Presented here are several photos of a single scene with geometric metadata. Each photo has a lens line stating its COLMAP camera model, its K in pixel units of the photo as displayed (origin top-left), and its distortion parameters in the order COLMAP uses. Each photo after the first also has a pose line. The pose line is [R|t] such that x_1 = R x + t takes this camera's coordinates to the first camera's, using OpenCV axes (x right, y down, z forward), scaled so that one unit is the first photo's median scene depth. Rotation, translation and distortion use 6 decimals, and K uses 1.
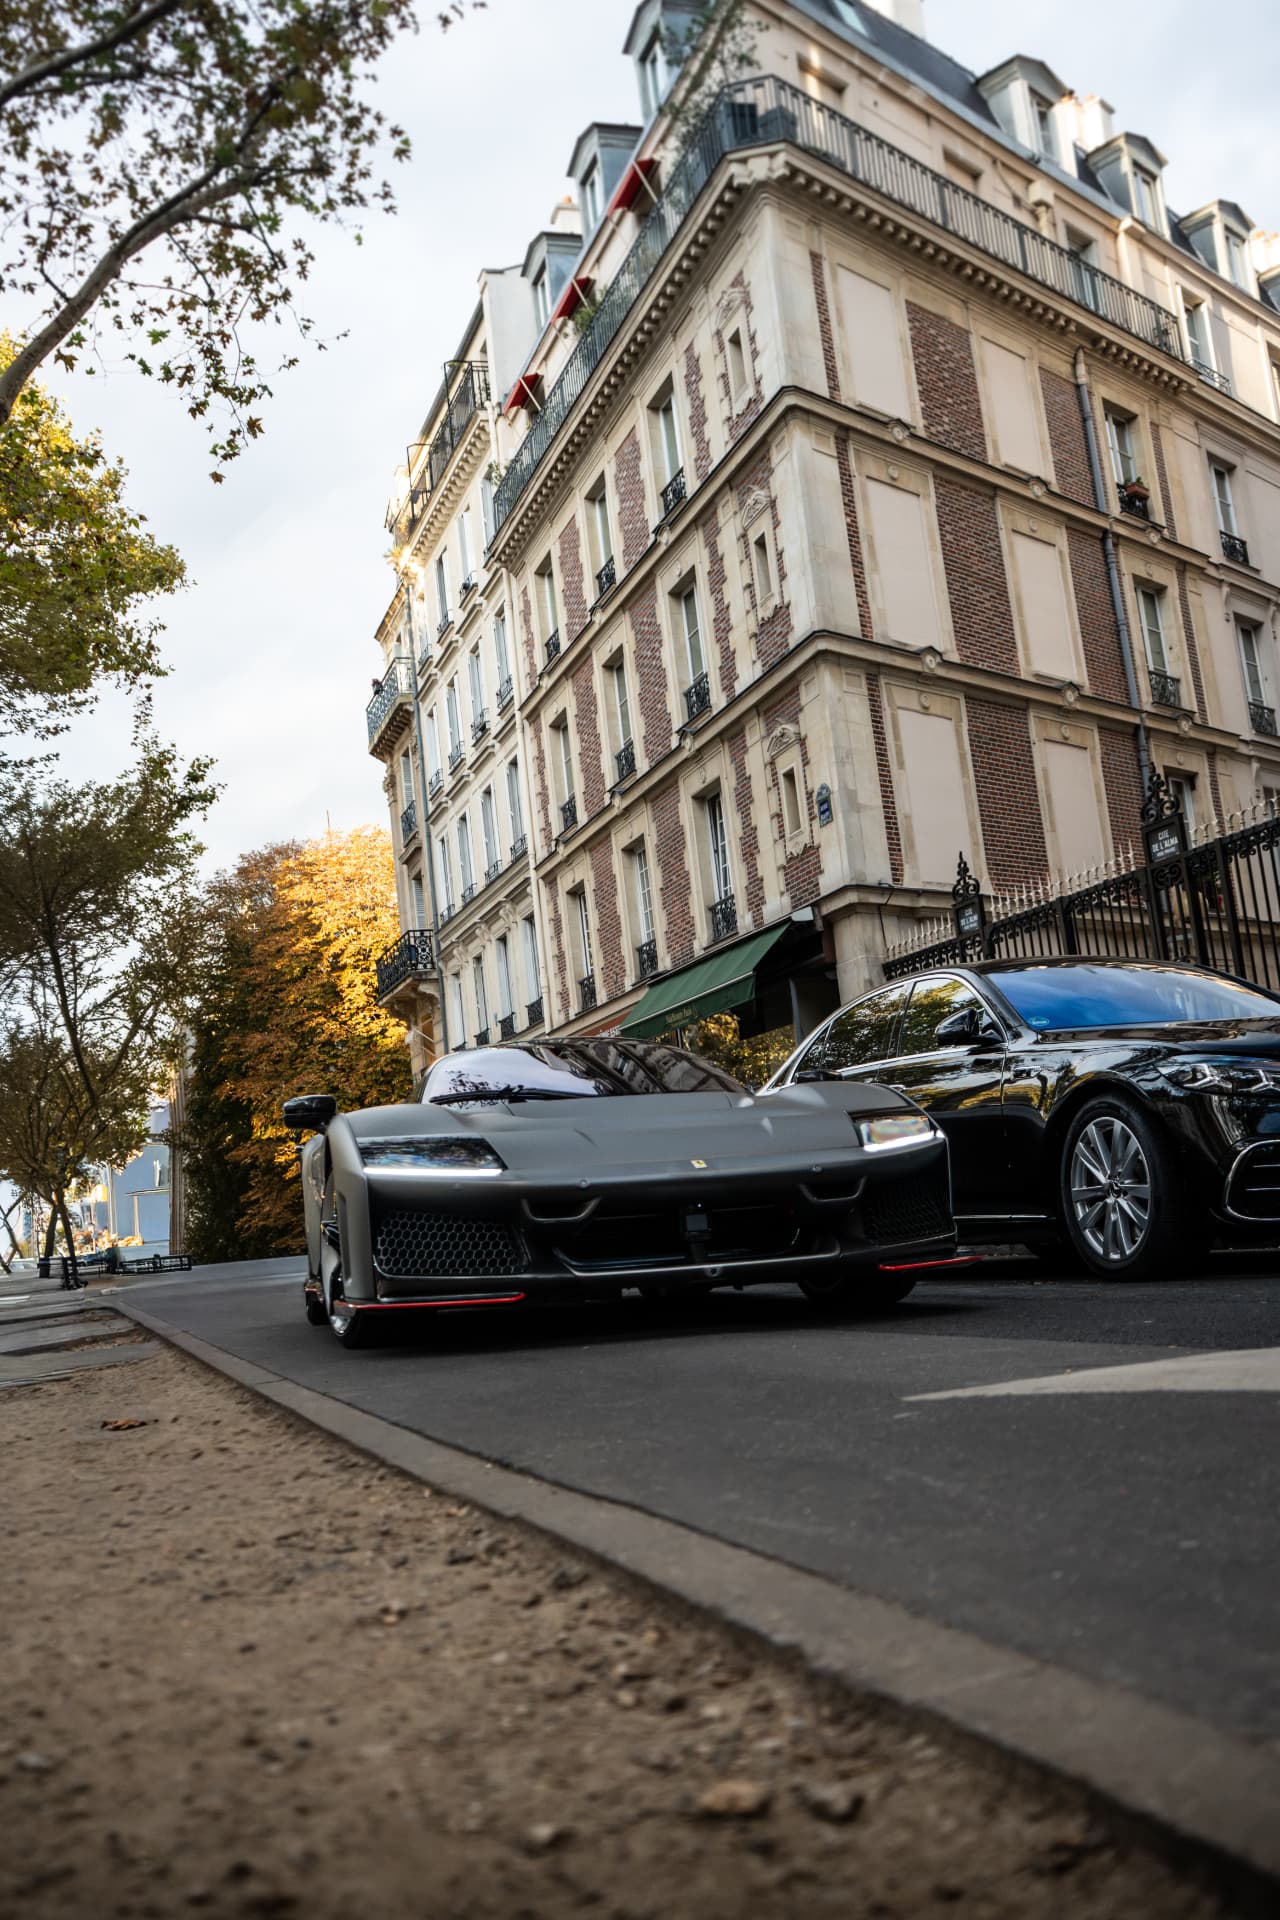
lens RADIAL K [[1804.6, 0, 639.2], [0, 1804.6, 944.6], [0, 0, 1]] dist [-0.031000, 0.000000]
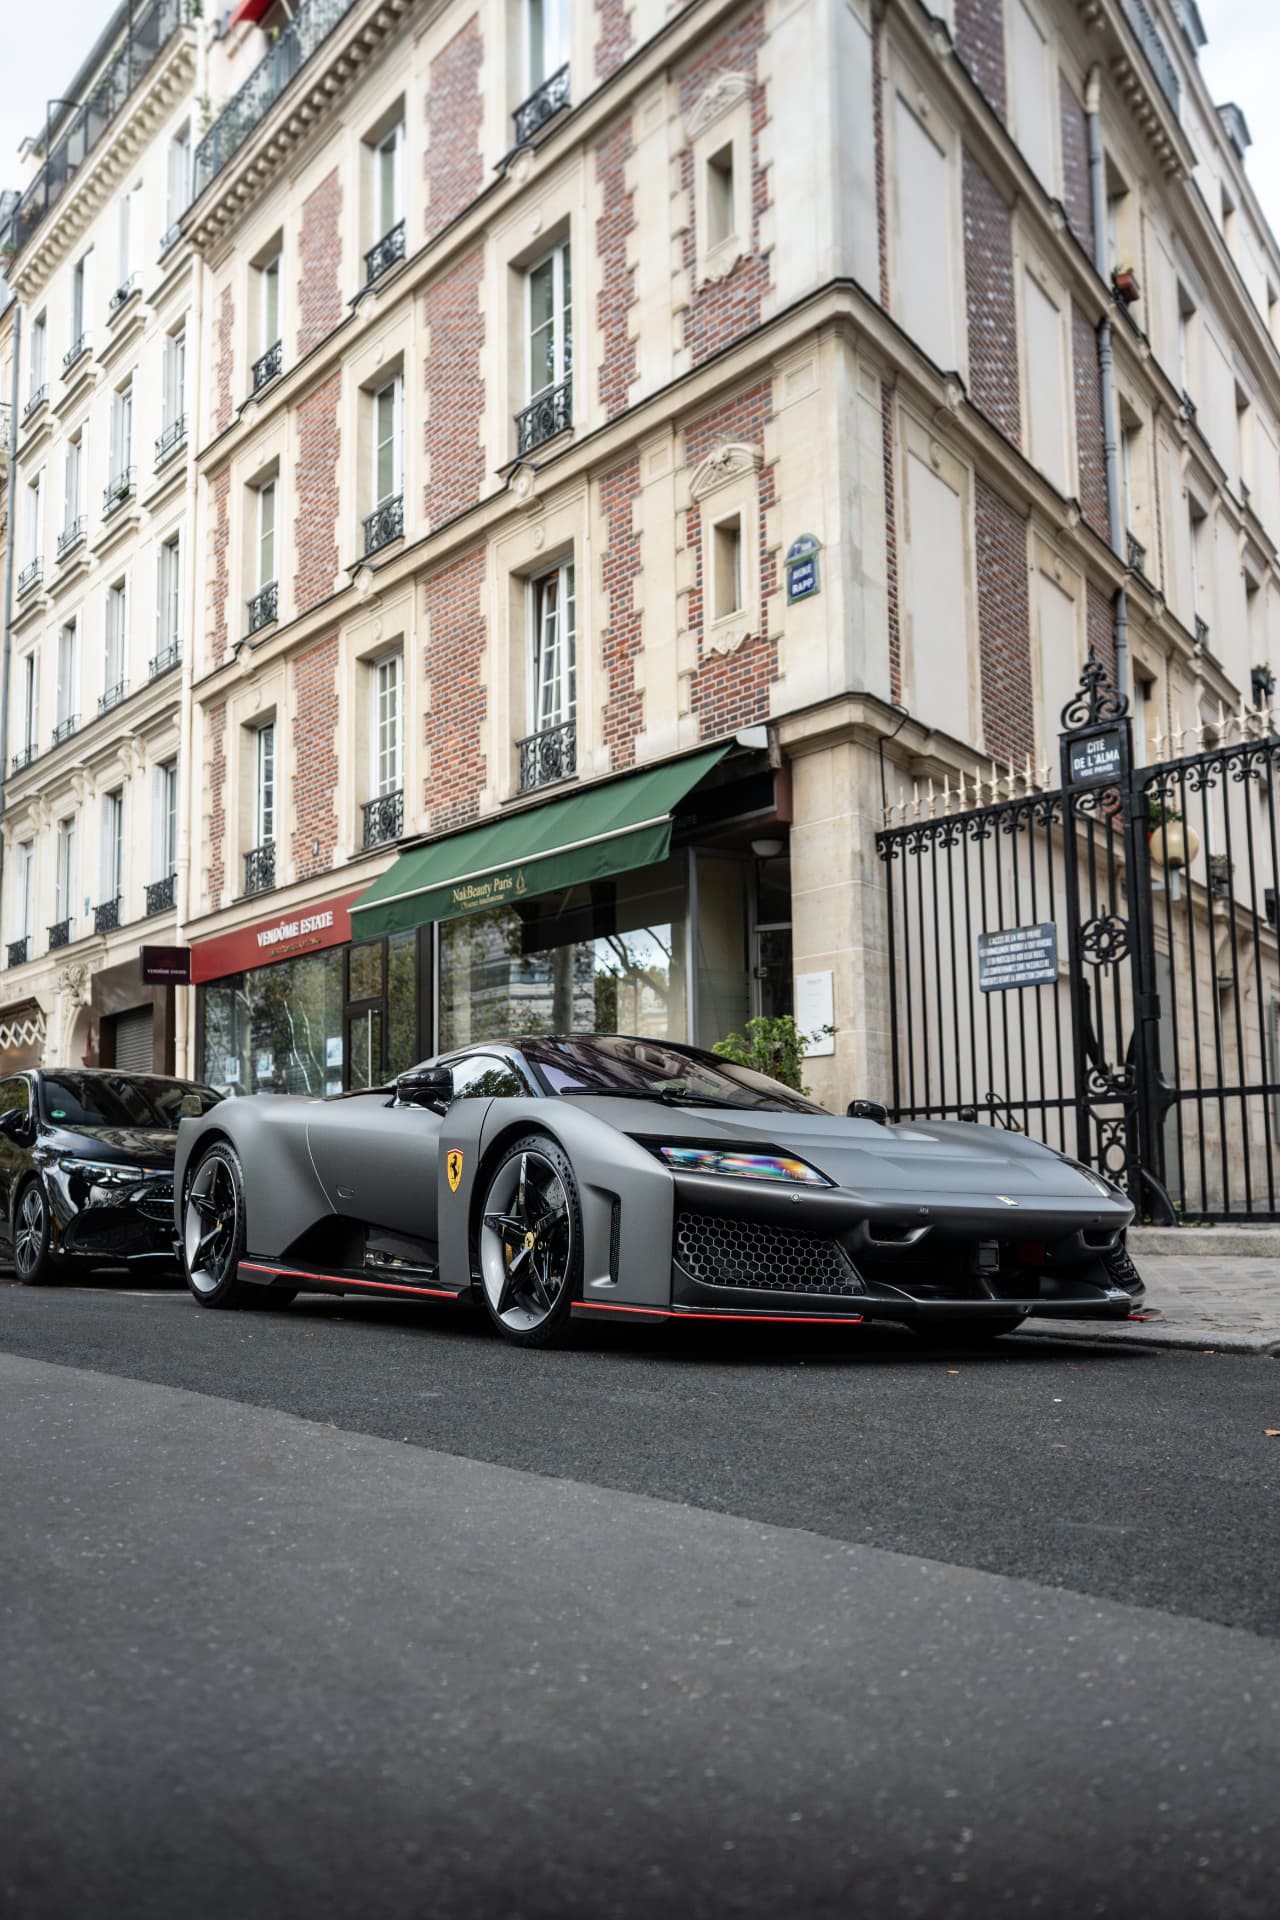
lens RADIAL K [[1890.2, 0, 650.4], [0, 1890.2, 954.9], [0, 0, 1]] dist [0.007575, 0.000000]
pose [[0.957583, 0.127603, 0.258364, -0.087701], [-0.129689, 0.991514, -0.009023, 0.059539], [-0.257323, -0.024866, 0.966006, 0.345632]]
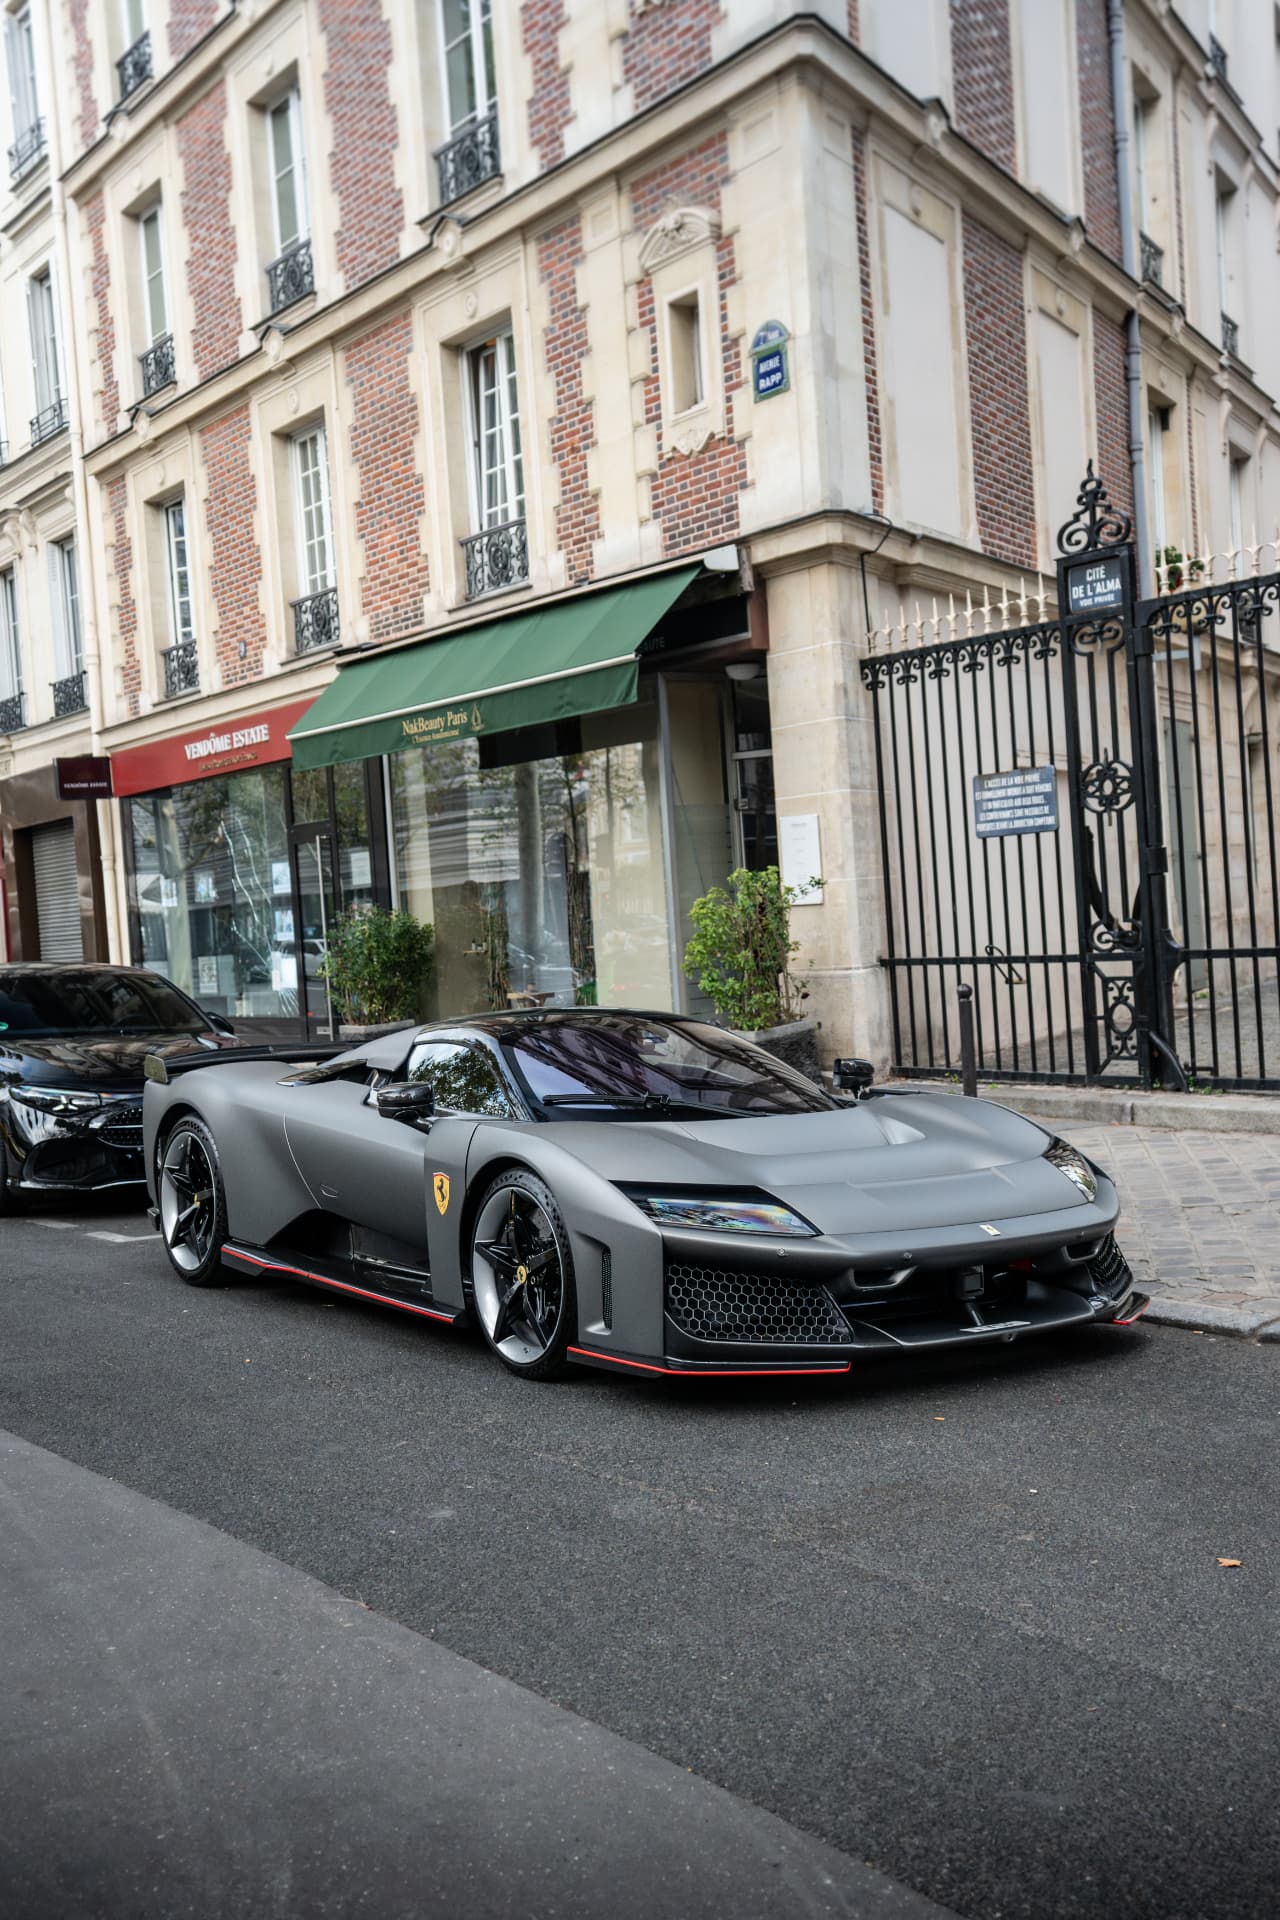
lens RADIAL K [[2123.6, 0, 651.0], [0, 2123.6, 953.2], [0, 0, 1]] dist [0.099275, 0.000000]
pose [[0.958442, 0.041998, 0.282179, -0.098865], [-0.081896, 0.987978, 0.131121, 0.017097], [-0.273279, -0.148781, 0.950359, 0.322048]]
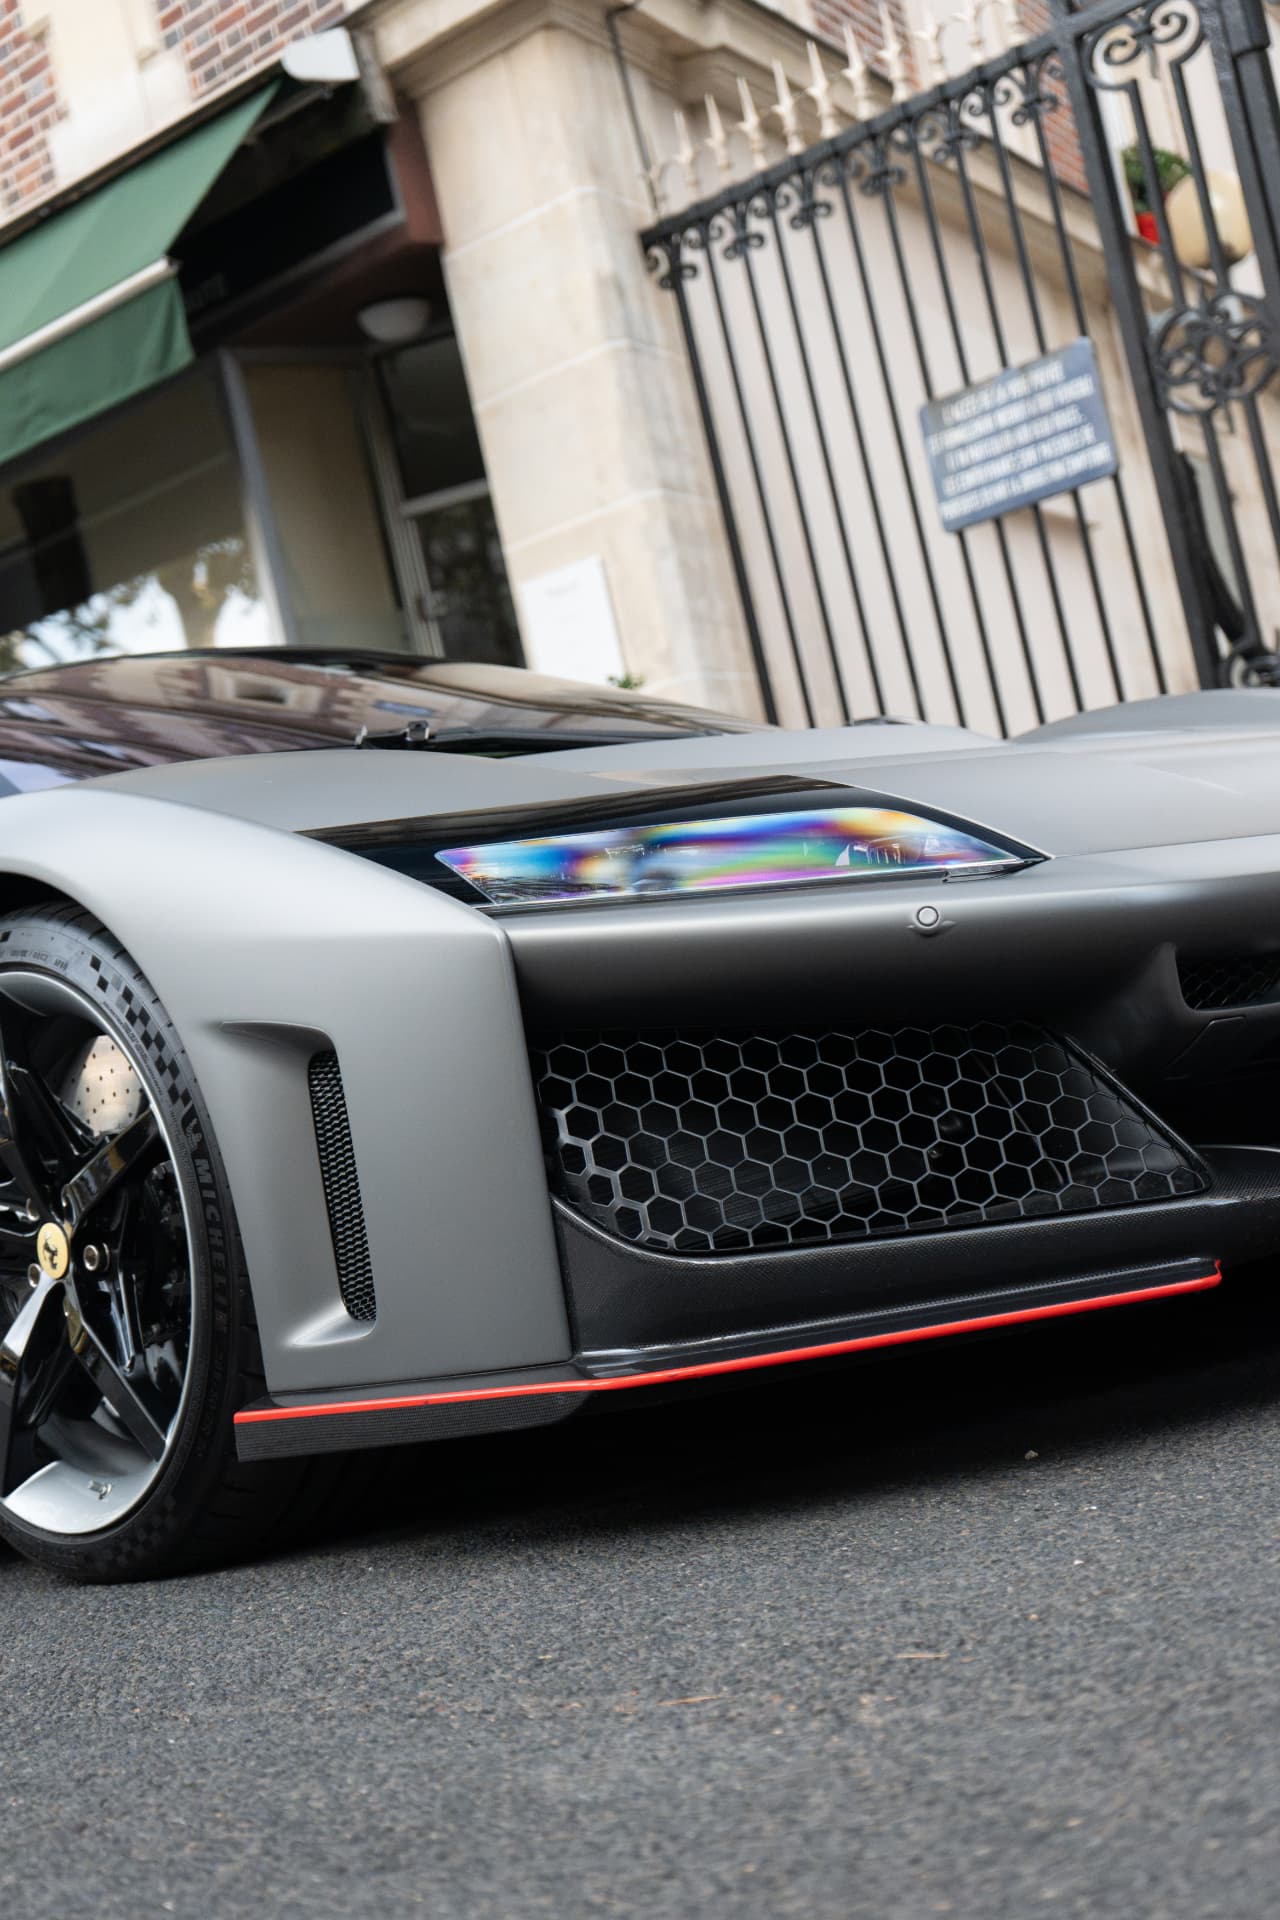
lens RADIAL K [[3536.1, 0, 653.6], [0, 3536.1, 950.3], [0, 0, 1]] dist [0.061767, 0.000000]
pose [[0.918881, -0.071231, 0.388052, -0.067575], [0.052346, 0.996883, 0.059034, 0.076452], [-0.391048, -0.033932, 0.919745, 0.442530]]
